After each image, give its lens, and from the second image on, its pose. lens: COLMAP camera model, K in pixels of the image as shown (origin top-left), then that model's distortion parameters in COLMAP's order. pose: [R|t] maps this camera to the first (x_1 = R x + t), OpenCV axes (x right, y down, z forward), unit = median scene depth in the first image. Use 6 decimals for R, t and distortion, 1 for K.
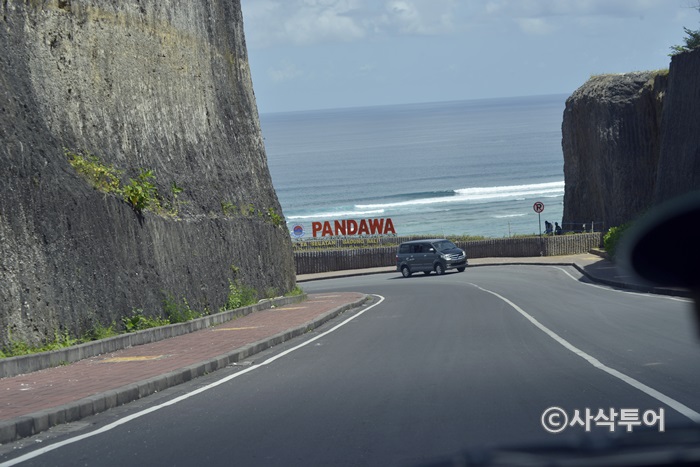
lens RADIAL K [[1619.9, 0, 349.9], [0, 1619.9, 233.4], [0, 0, 1]] dist [-0.157903, 0.000000]
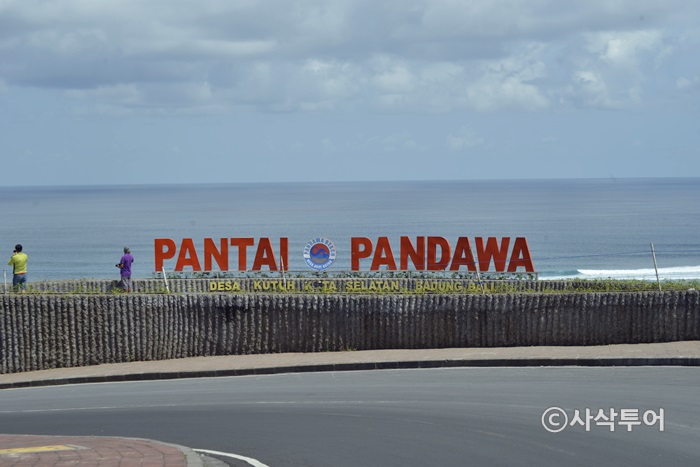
lens RADIAL K [[1619.9, 0, 350.0], [0, 1619.9, 233.7], [0, 0, 1]] dist [-0.157903, 0.000000]
pose [[0.992206, 0.059508, -0.109480, 0.025747], [-0.064187, 0.997147, -0.039713, 0.009981], [0.106804, 0.046431, 0.993195, 0.550408]]
